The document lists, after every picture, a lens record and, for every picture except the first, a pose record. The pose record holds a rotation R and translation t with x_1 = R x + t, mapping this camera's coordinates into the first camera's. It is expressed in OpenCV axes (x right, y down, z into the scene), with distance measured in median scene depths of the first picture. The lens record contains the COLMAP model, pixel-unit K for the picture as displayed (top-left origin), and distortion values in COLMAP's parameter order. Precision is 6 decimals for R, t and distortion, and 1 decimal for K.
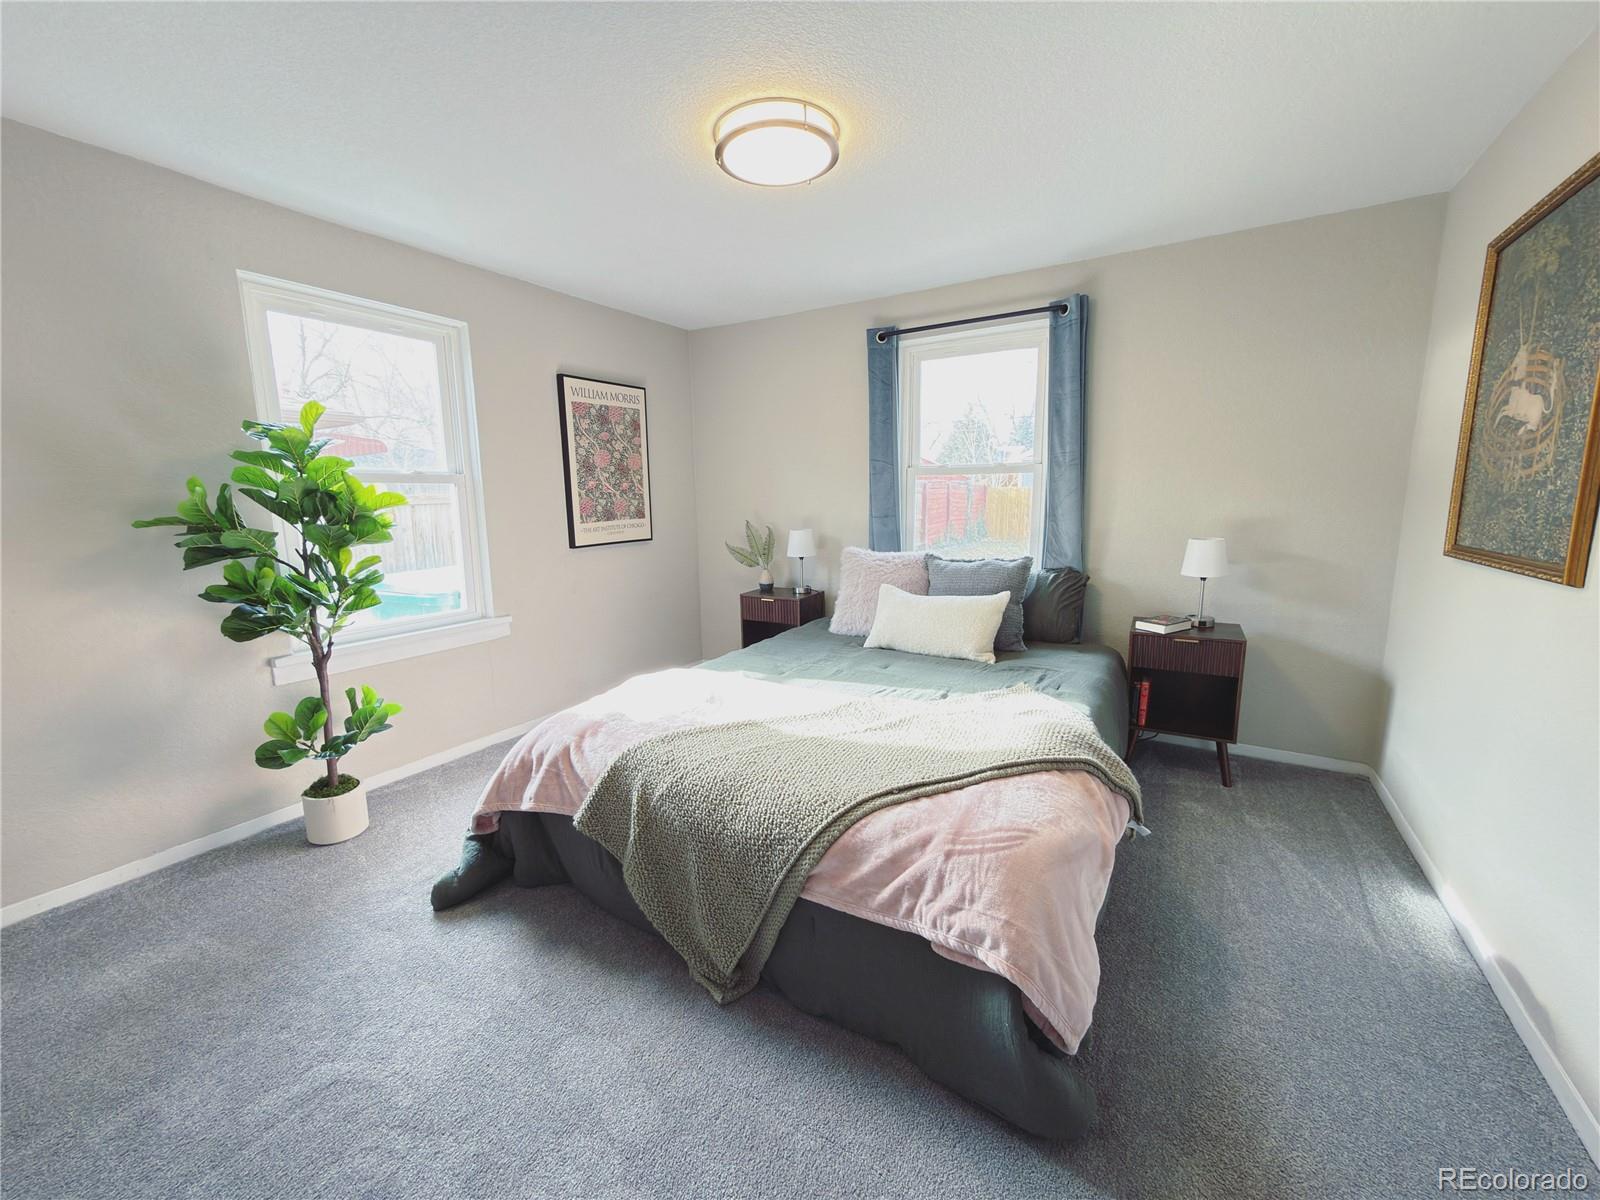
lens RADIAL K [[634.6, 0, 800.0], [0, 634.6, 600.0], [0, 0, 1]] dist [-0.001771, -0.000499]
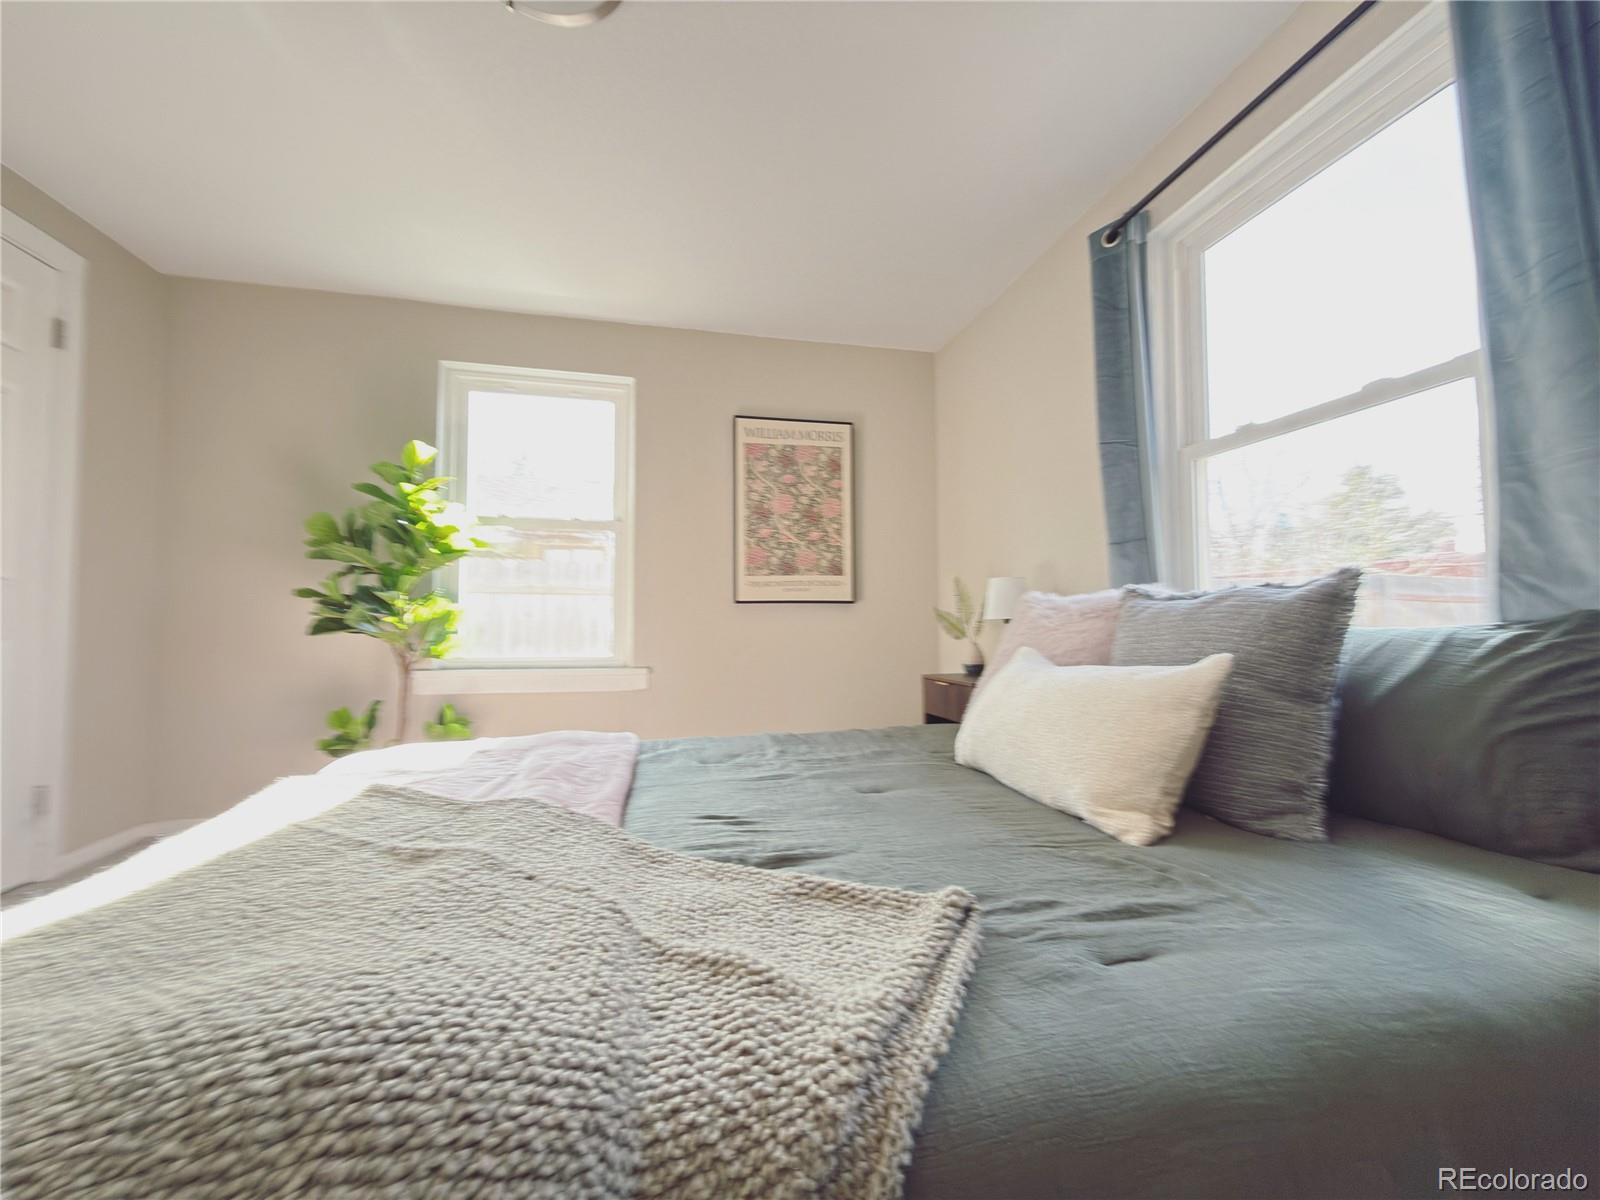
lens RADIAL K [[634.6, 0, 800.0], [0, 634.6, 600.0], [0, 0, 1]] dist [-0.001771, -0.000499]
pose [[0.696027, -0.018984, -0.717765, 0.403611], [-0.124827, 0.981229, -0.146998, 0.038258], [0.707082, 0.191911, 0.680592, 0.556444]]
